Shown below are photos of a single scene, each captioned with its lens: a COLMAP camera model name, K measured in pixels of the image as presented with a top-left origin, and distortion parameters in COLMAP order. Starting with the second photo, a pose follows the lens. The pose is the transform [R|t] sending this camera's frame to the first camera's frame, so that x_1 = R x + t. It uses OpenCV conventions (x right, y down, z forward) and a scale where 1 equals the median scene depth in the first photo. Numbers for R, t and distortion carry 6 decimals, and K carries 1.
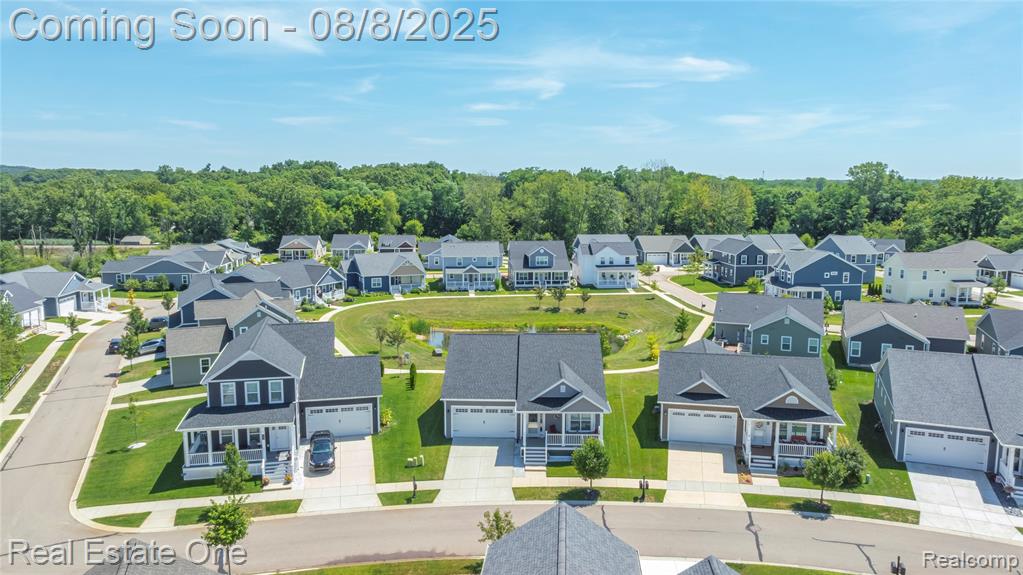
lens RADIAL K [[718.4, 0, 514.4], [0, 718.4, 284.4], [0, 0, 1]] dist [-0.032891, 0.005035]
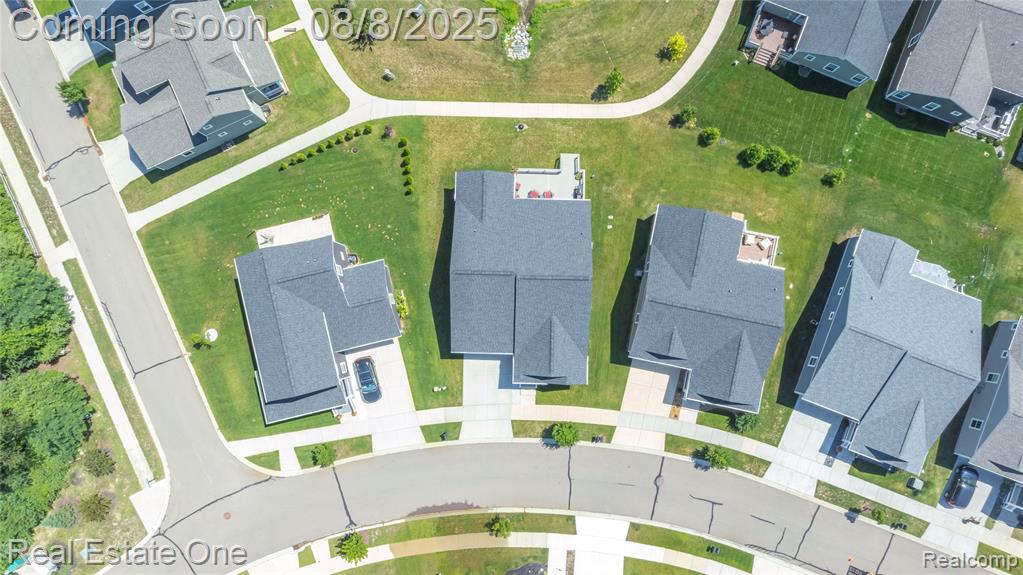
lens RADIAL K [[718.4, 0, 514.4], [0, 718.4, 284.4], [0, 0, 1]] dist [-0.032891, 0.005035]
pose [[0.999941, -0.002095, -0.010699, 0.016470], [0.010902, 0.186424, 0.982409, -1.011072], [-0.000064, -0.982467, 0.186436, 0.845639]]
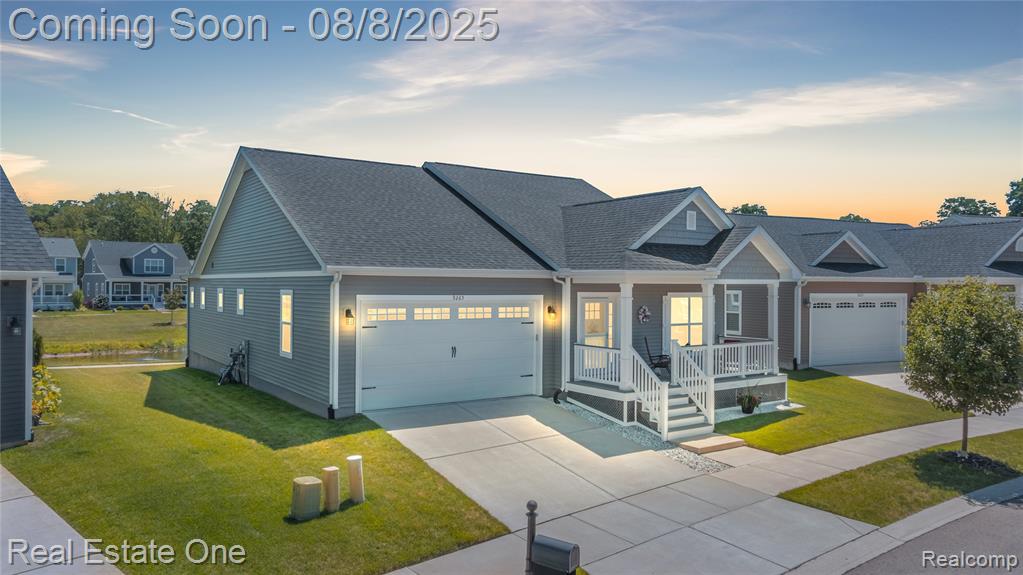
lens RADIAL K [[718.4, 0, 514.4], [0, 718.4, 284.4], [0, 0, 1]] dist [-0.032891, 0.005035]
pose [[0.802802, 0.005697, 0.596219, -0.200159], [0.077025, 0.990584, -0.113179, 0.194785], [-0.591250, 0.136784, 0.794804, 0.712540]]
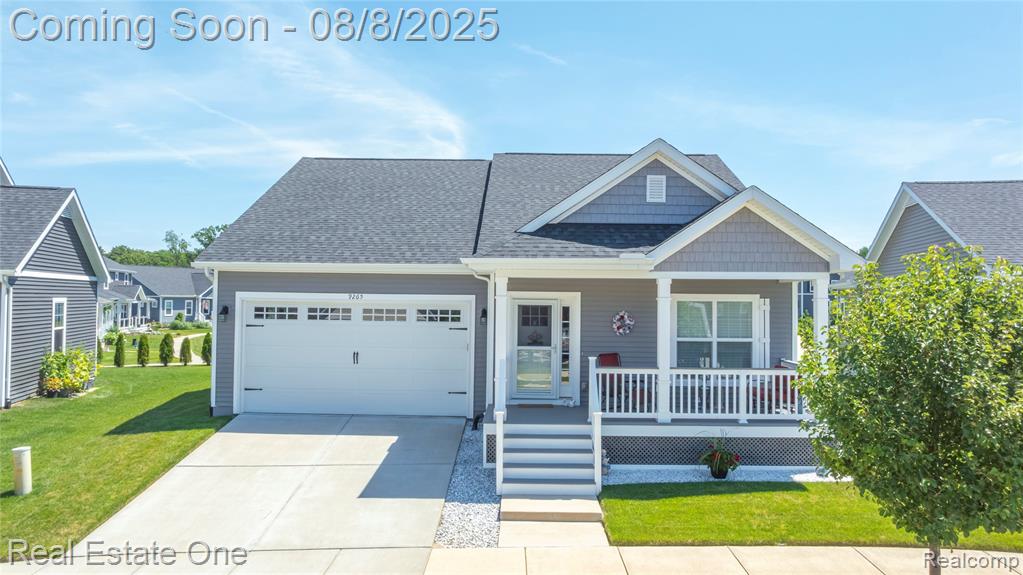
lens RADIAL K [[718.4, 0, 514.4], [0, 718.4, 284.4], [0, 0, 1]] dist [-0.032891, 0.005035]
pose [[0.999748, 0.009380, 0.020375, 0.012579], [-0.006104, 0.987849, -0.155299, 0.200993], [-0.021585, 0.155136, 0.987657, 0.700976]]
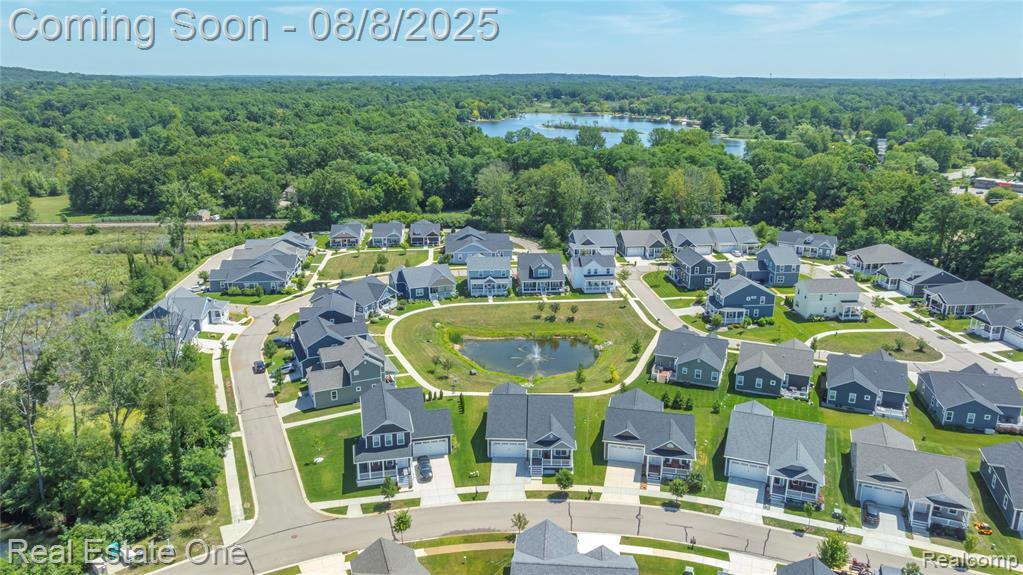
lens RADIAL K [[718.4, 0, 514.4], [0, 718.4, 284.4], [0, 0, 1]] dist [-0.032891, 0.005035]
pose [[0.999990, 0.001420, -0.004334, -0.020468], [-0.000786, 0.989758, 0.142755, -0.478214], [0.004493, -0.142750, 0.989749, -0.746693]]
